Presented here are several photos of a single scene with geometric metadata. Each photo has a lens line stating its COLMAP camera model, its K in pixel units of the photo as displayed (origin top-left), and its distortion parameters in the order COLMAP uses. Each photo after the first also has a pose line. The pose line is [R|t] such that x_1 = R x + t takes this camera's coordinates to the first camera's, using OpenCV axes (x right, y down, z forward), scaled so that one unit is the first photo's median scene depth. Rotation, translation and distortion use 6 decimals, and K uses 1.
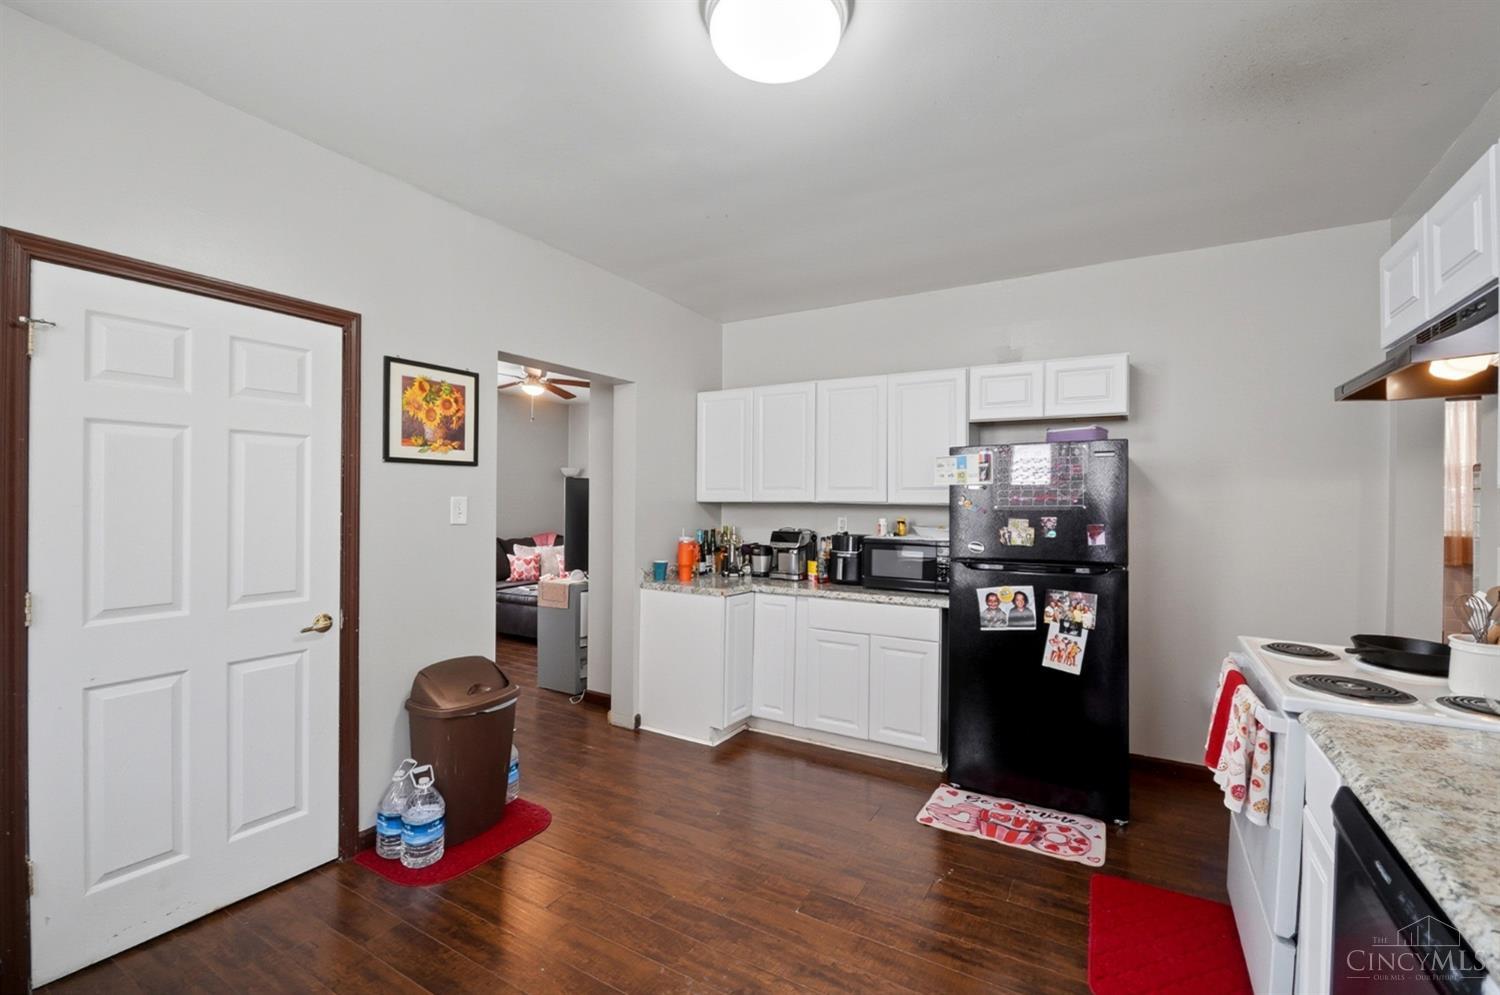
lens RADIAL K [[672.8, 0, 751.3], [0, 672.8, 496.6], [0, 0, 1]] dist [-0.000192, 0.000574]
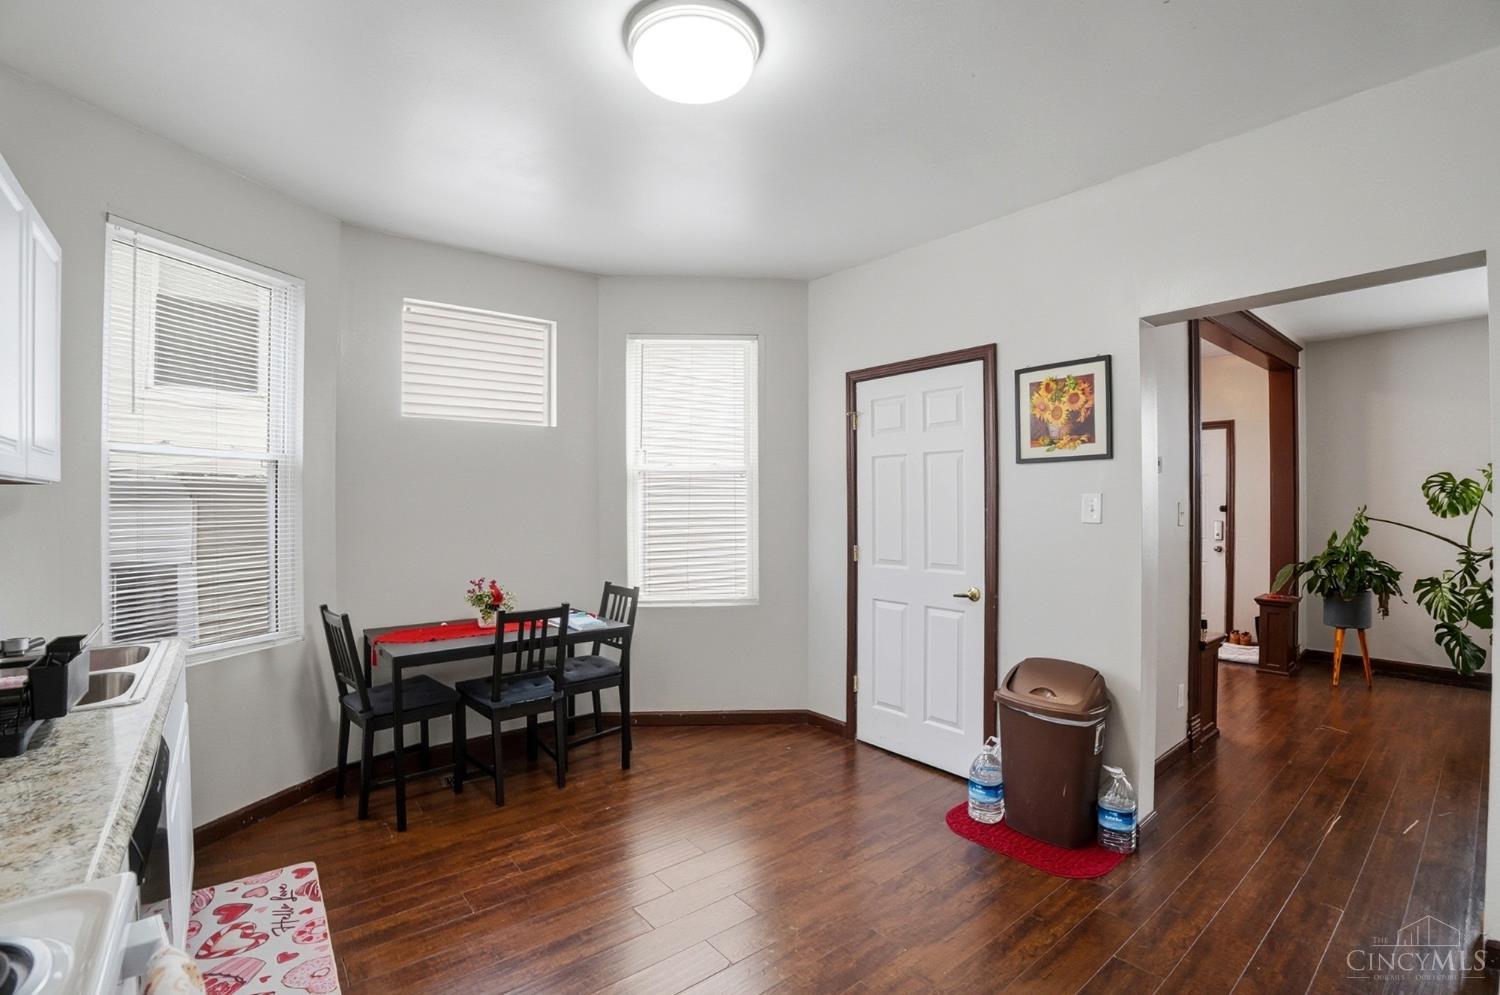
lens RADIAL K [[672.8, 0, 742.7], [0, 672.8, 496.5], [0, 0, 1]] dist [-0.000192, 0.000574]
pose [[-0.357687, -0.016195, -0.933701, 0.641151], [0.005698, 0.999793, -0.019524, 0.021209], [0.933824, -0.012304, -0.357520, 0.924879]]
